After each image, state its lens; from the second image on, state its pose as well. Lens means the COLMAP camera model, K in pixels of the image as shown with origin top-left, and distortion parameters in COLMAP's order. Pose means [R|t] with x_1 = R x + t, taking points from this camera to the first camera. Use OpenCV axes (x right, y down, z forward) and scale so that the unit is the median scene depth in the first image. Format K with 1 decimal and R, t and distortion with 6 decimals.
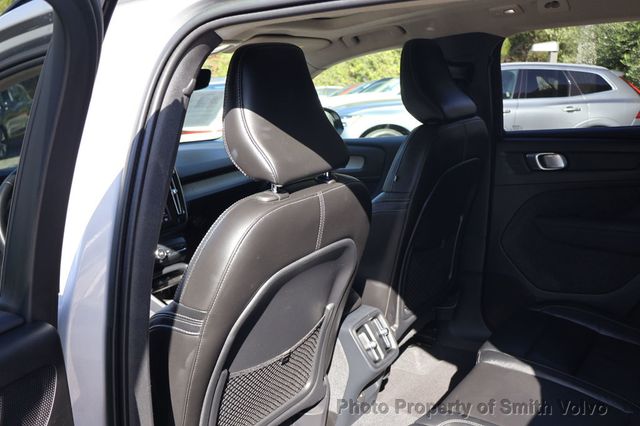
lens RADIAL K [[614.6, 0, 319.7], [0, 614.6, 212.7], [0, 0, 1]] dist [0.014160, 0.000000]
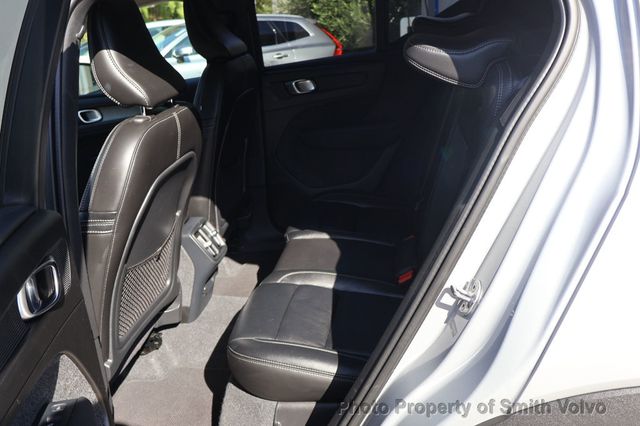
lens RADIAL K [[614.6, 0, 319.9], [0, 614.6, 212.5], [0, 0, 1]] dist [0.014160, 0.000000]
pose [[0.890162, -0.188969, 0.414612, -0.207104], [0.163066, 0.981798, 0.097379, 0.065608], [-0.425467, -0.019074, 0.904773, -0.205340]]
